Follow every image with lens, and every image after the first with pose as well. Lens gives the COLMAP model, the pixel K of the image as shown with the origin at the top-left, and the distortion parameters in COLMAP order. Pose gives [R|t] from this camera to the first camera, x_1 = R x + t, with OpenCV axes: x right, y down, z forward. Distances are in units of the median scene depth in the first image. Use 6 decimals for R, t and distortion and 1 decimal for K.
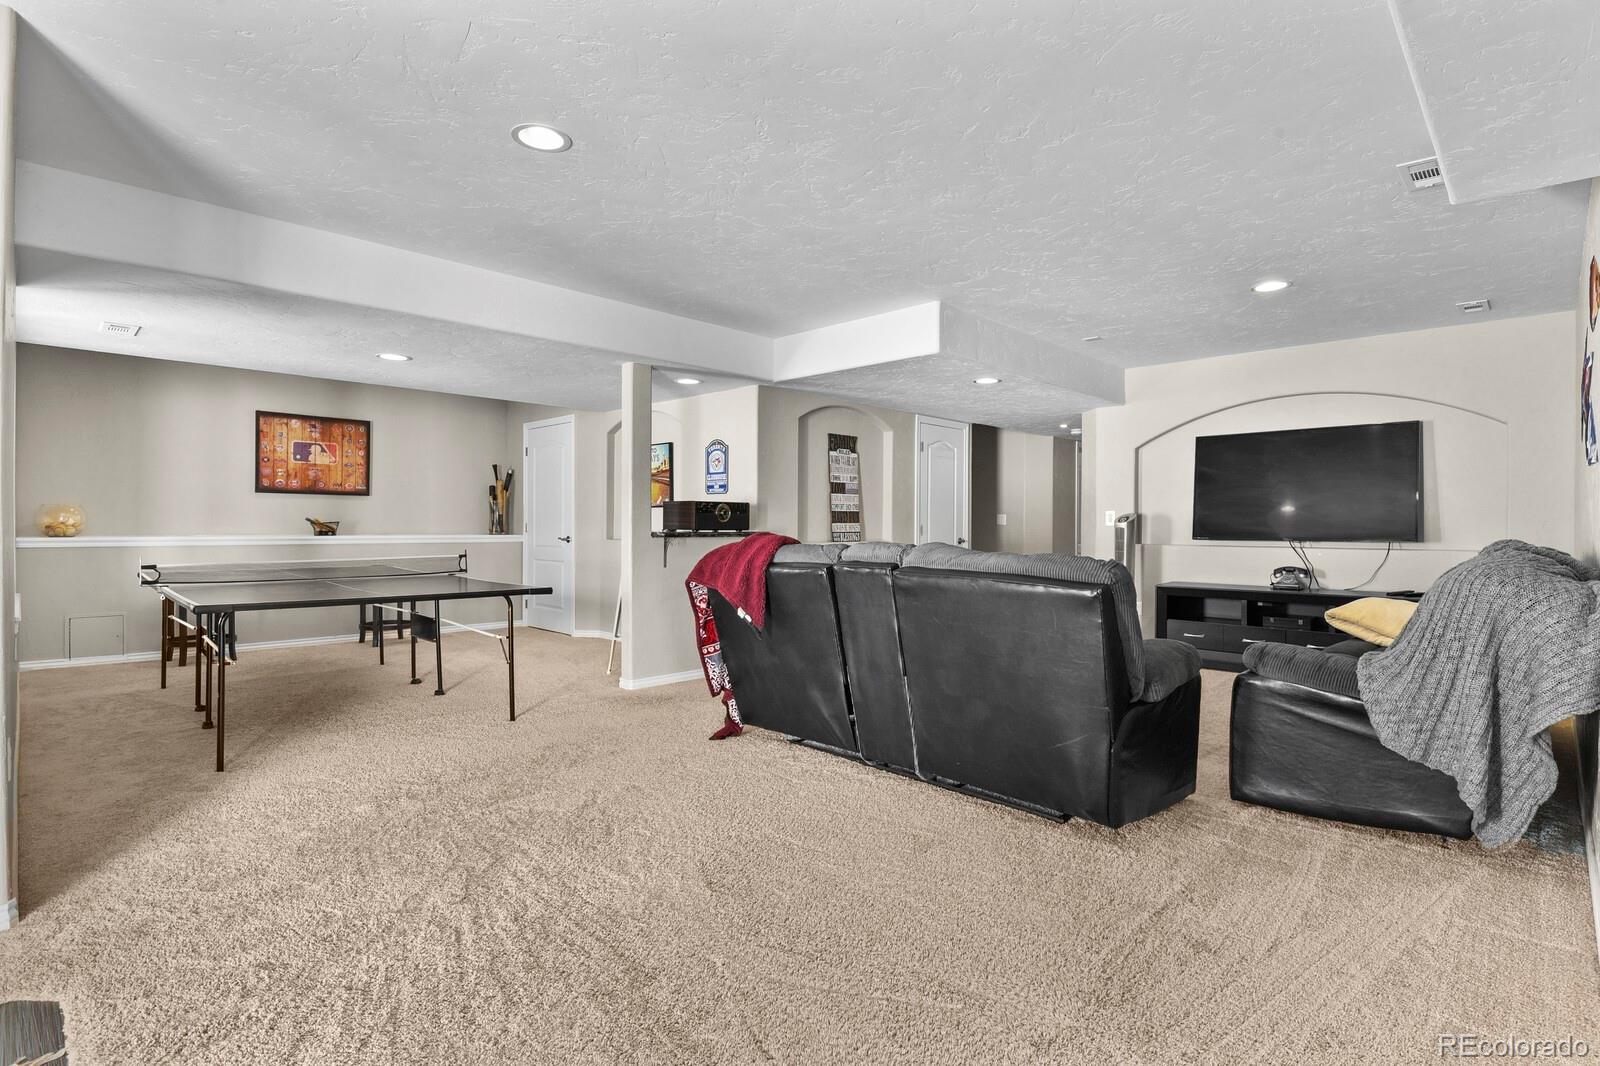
lens RADIAL K [[790.7, 0, 797.3], [0, 790.7, 523.7], [0, 0, 1]] dist [-0.015220, -0.004346]
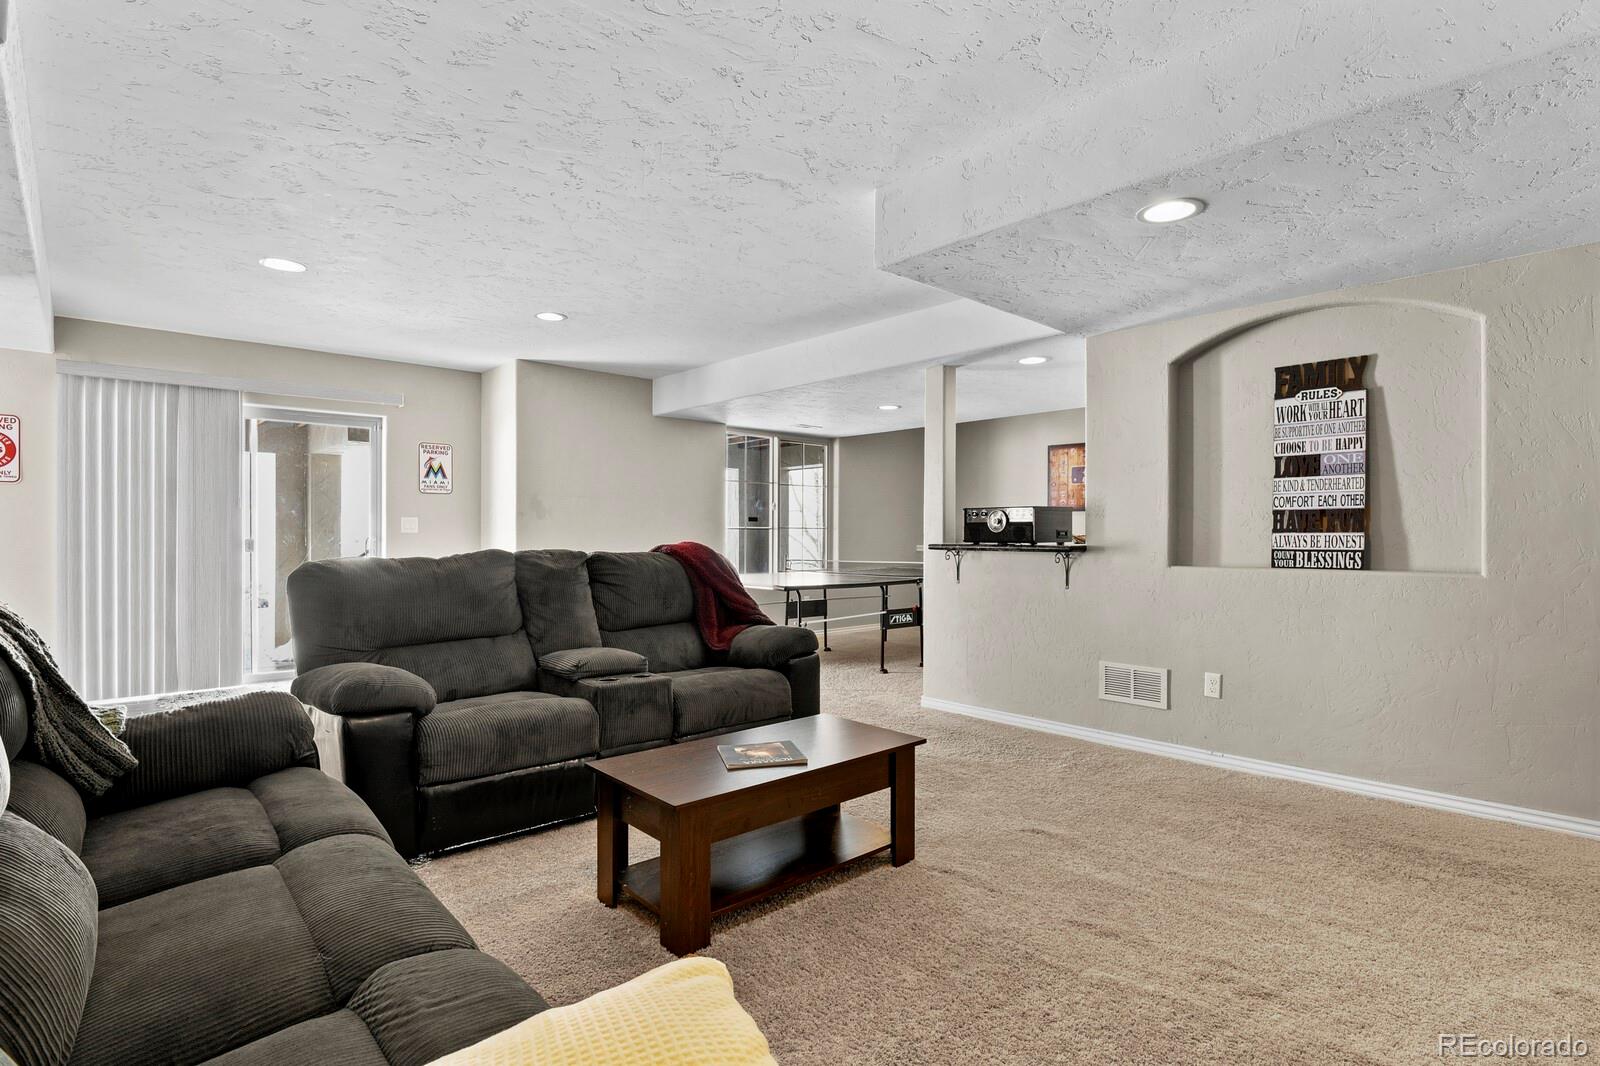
lens RADIAL K [[790.7, 0, 810.2], [0, 790.7, 535.7], [0, 0, 1]] dist [-0.015220, -0.004346]
pose [[-0.057253, -0.003286, -0.998354, 0.581724], [-0.011234, 0.999933, -0.002647, 0.006035], [0.998296, 0.011064, -0.057287, 0.695384]]
